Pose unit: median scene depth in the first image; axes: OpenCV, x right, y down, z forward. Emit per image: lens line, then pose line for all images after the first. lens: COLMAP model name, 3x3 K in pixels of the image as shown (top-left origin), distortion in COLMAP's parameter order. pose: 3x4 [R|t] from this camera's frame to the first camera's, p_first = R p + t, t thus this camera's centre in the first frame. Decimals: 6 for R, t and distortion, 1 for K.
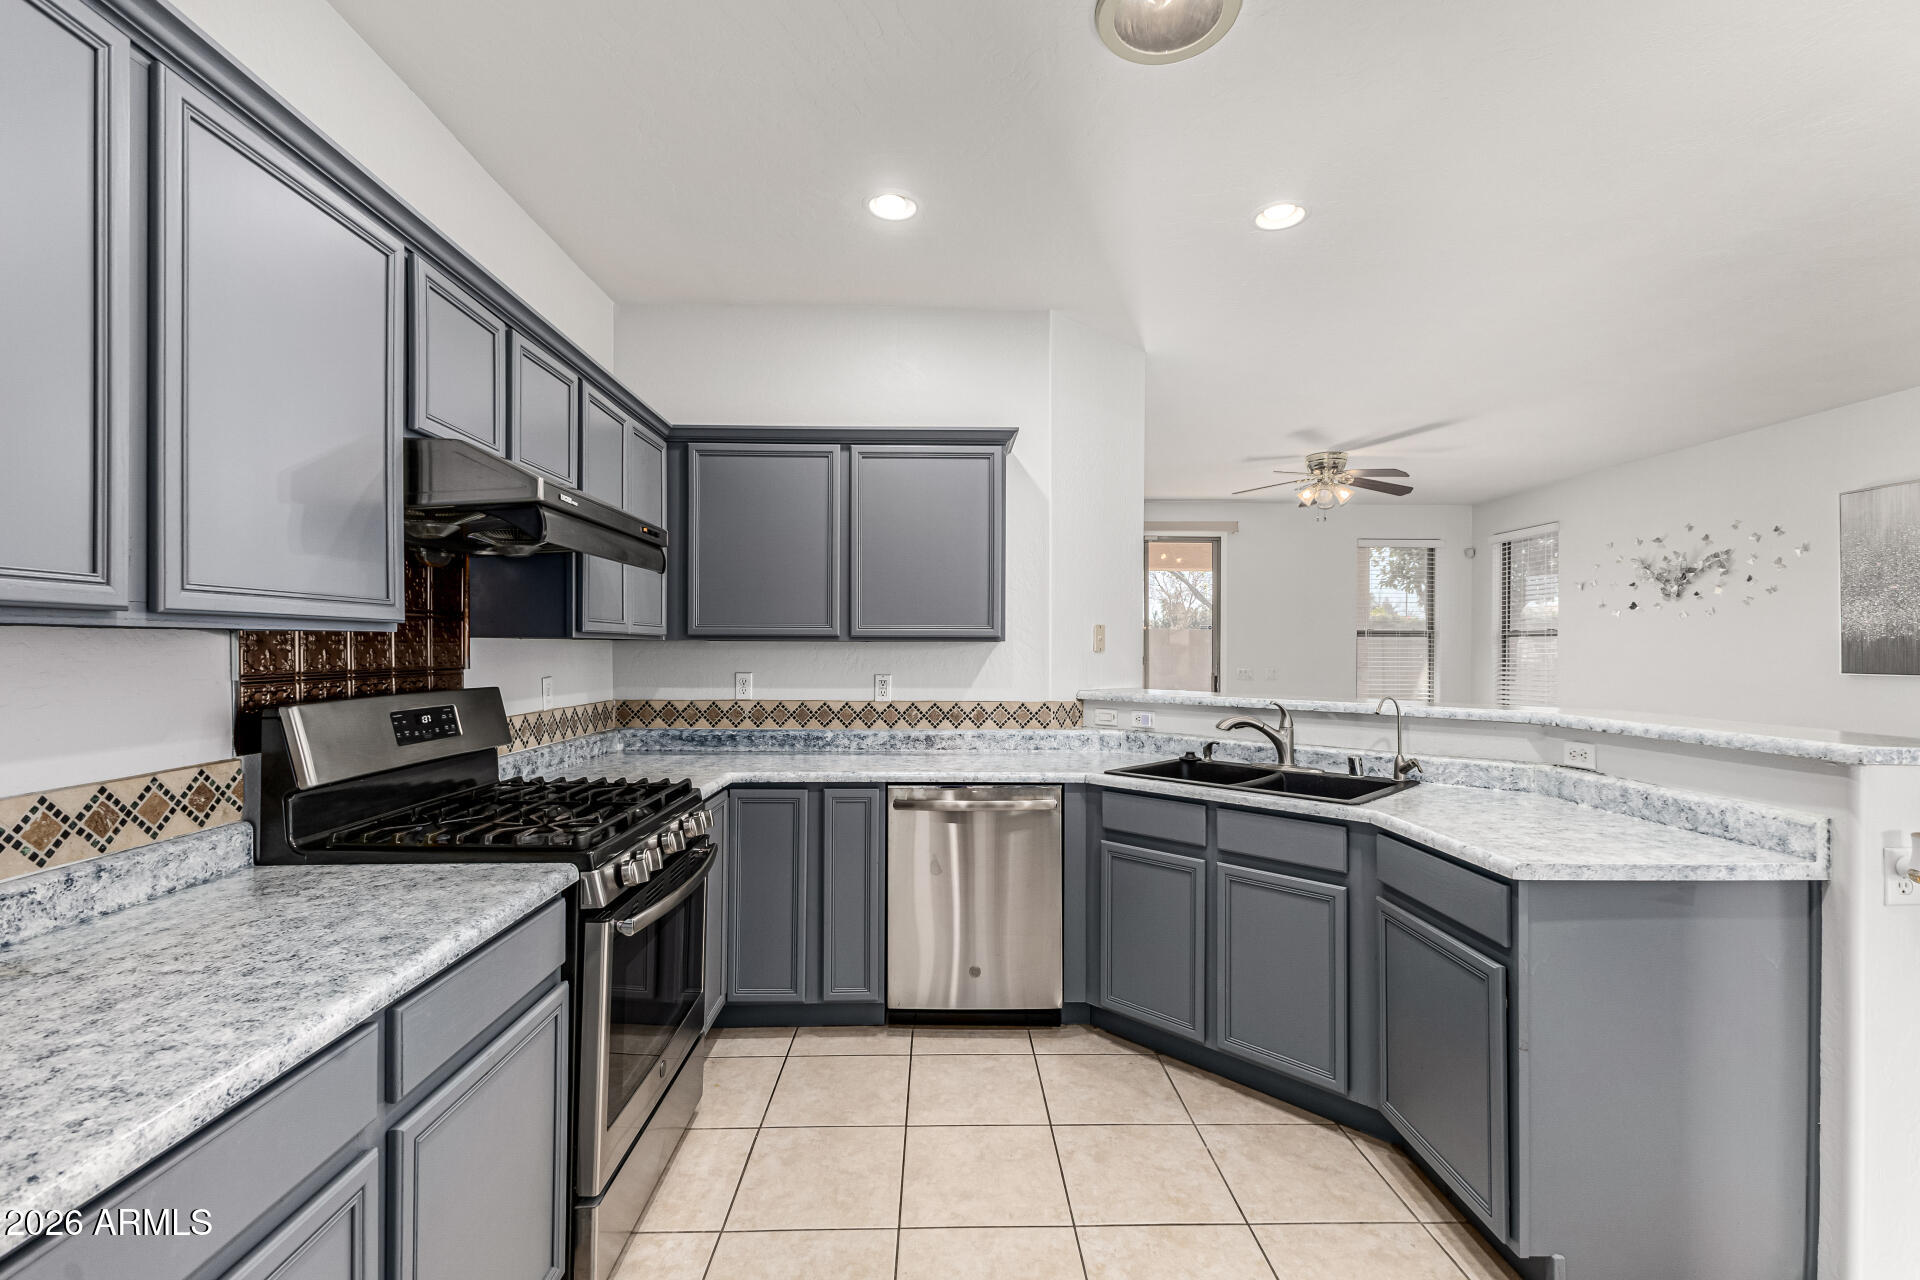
lens RADIAL K [[839.6, 0, 960.0], [0, 839.6, 640.0], [0, 0, 1]] dist [-0.002227, -0.000350]
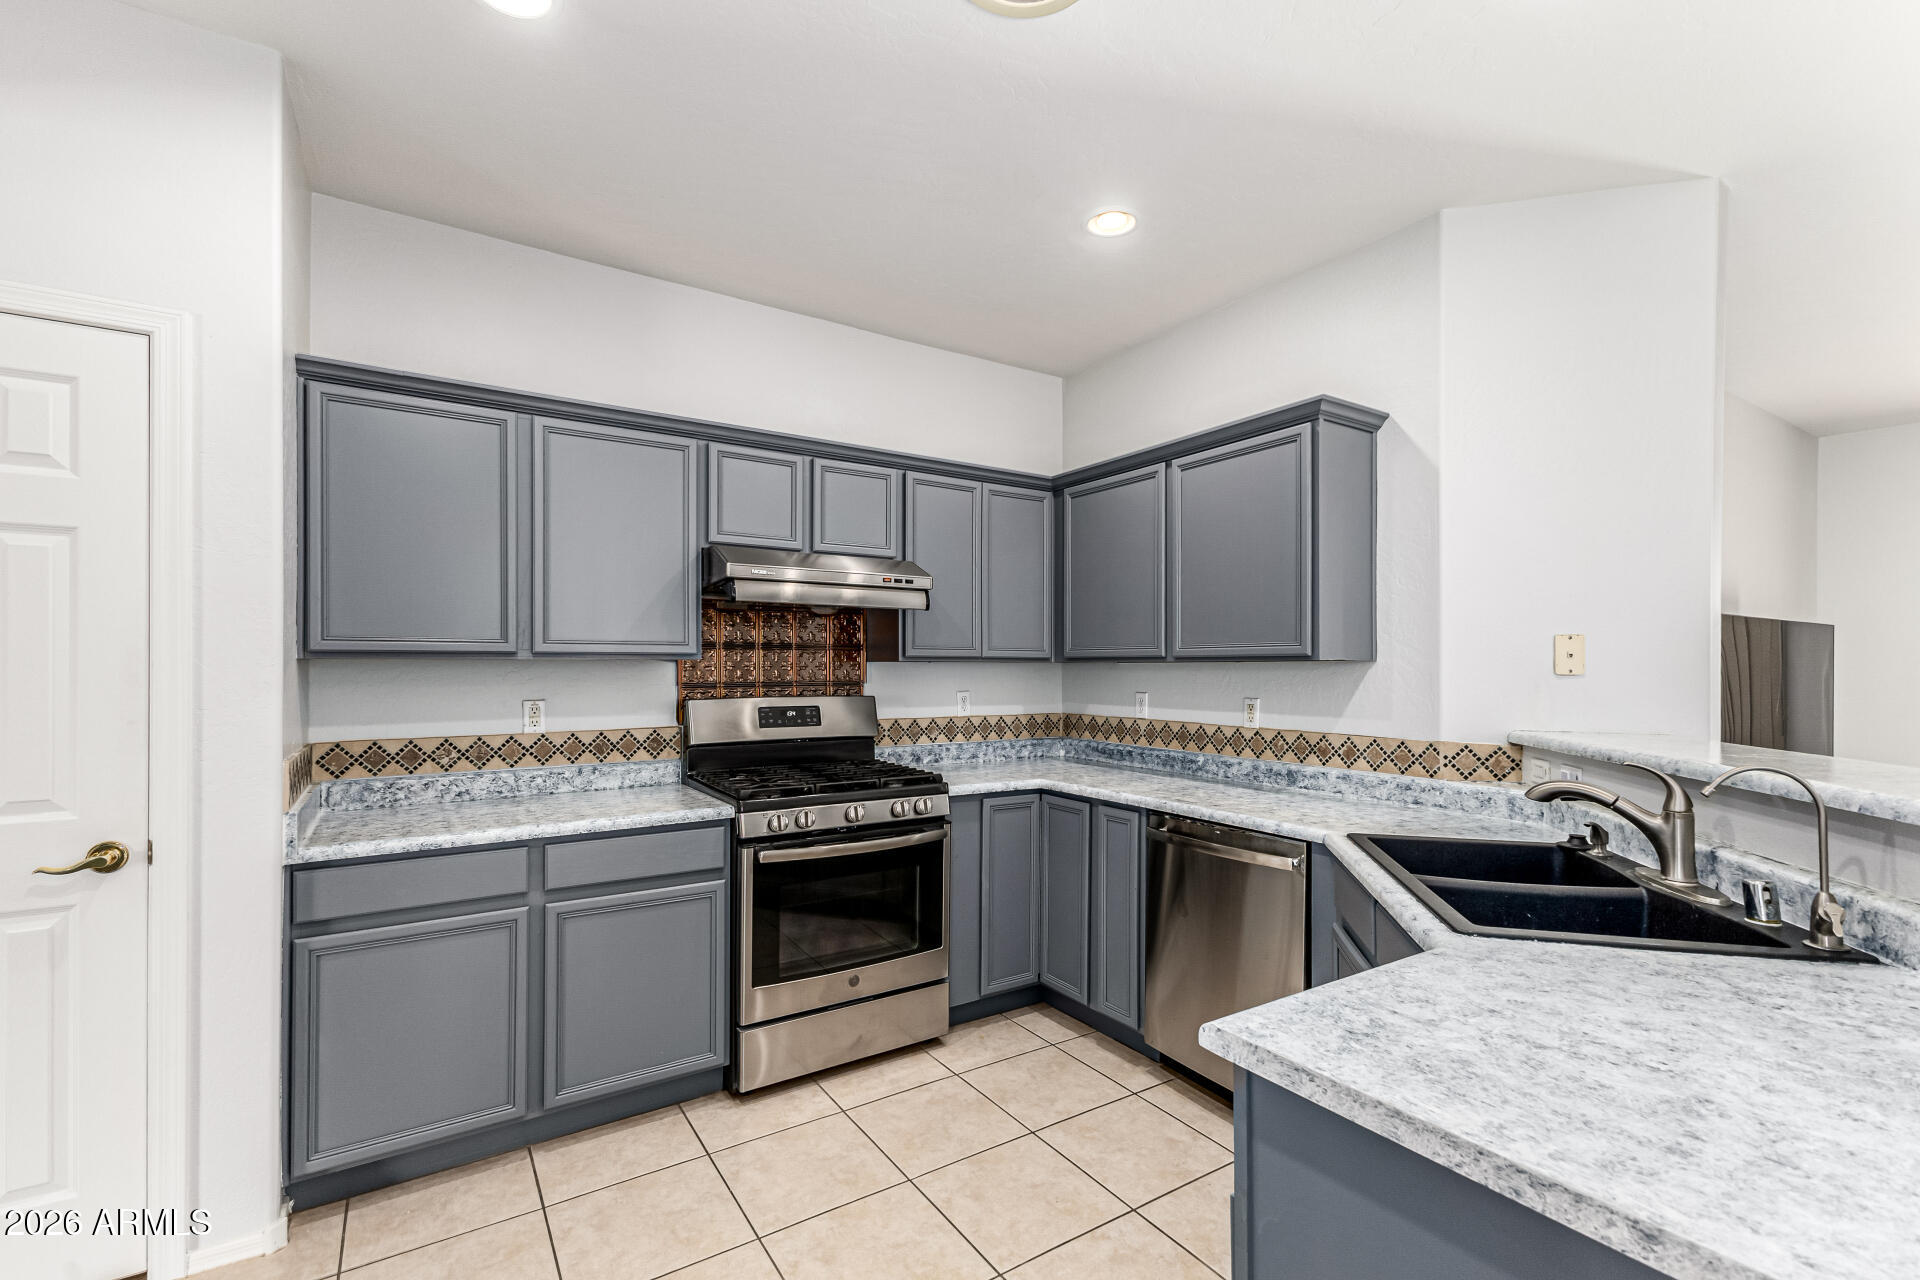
lens RADIAL K [[829.7, 0, 918.9], [0, 829.7, 650.1], [0, 0, 1]] dist [0.000502, 0.000147]
pose [[0.513874, -0.019498, -0.857644, 0.499316], [0.008172, 0.999808, -0.017834, 0.002362], [0.857827, 0.002156, 0.513934, 0.234835]]
